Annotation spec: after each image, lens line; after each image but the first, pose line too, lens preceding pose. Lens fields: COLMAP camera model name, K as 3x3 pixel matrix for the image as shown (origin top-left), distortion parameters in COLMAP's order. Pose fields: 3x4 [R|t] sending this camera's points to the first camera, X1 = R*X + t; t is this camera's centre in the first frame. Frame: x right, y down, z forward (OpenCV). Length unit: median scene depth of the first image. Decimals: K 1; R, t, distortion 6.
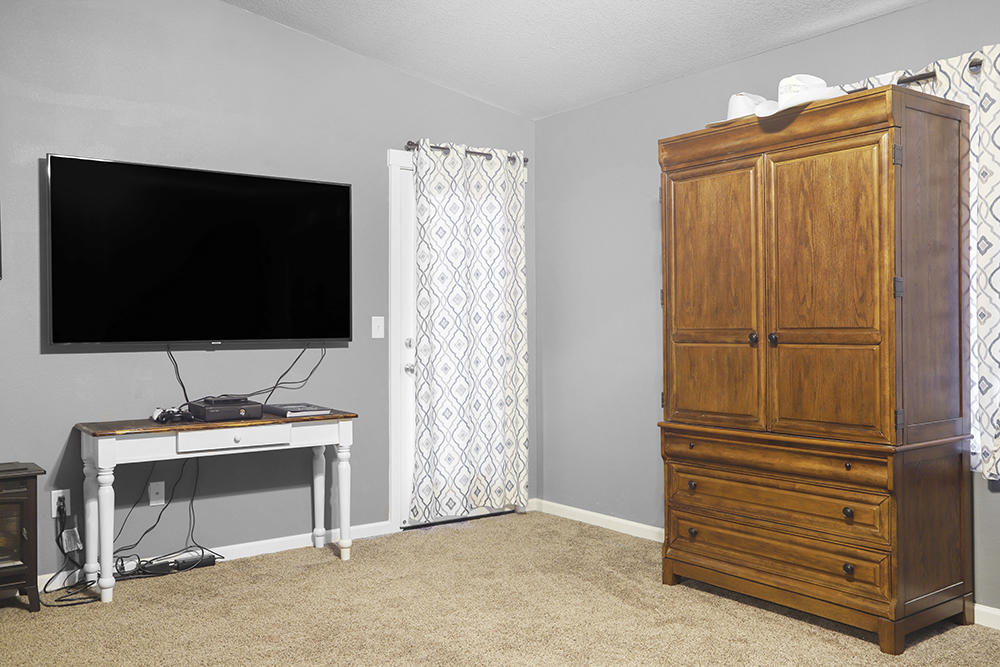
lens RADIAL K [[896.4, 0, 500.0], [0, 896.4, 333.5], [0, 0, 1]] dist [-0.001318, 0.001589]
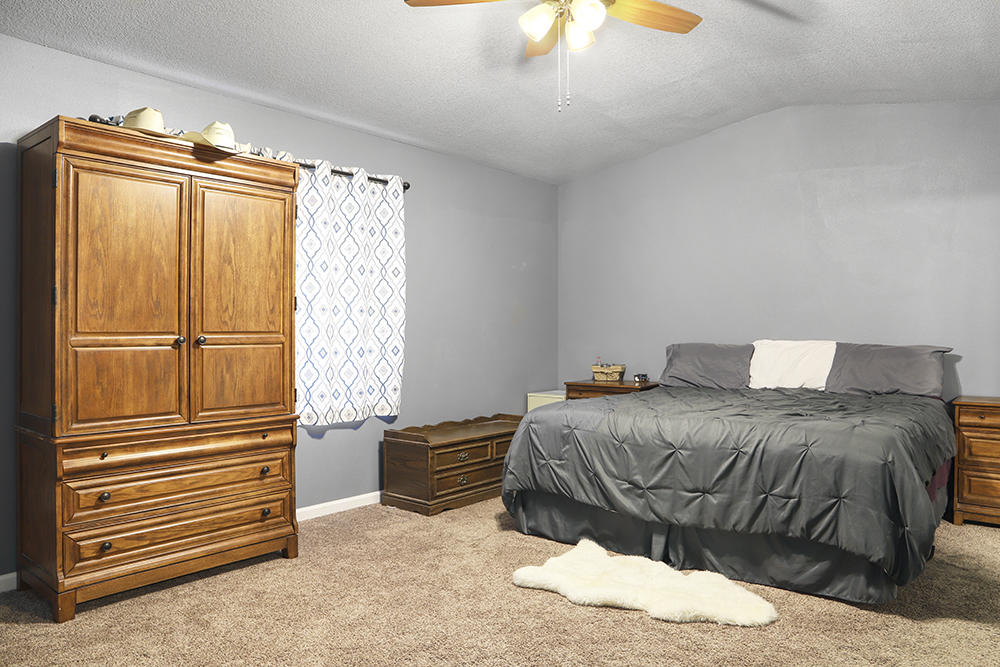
lens RADIAL K [[697.5, 0, 500.0], [0, 697.5, 333.5], [0, 0, 1]] dist [-0.123098, 0.088978]
pose [[-0.252592, 0.005517, 0.967557, -0.652992], [0.009920, 0.999946, -0.003111, 0.002926], [-0.967522, 0.008813, -0.252633, 0.874198]]
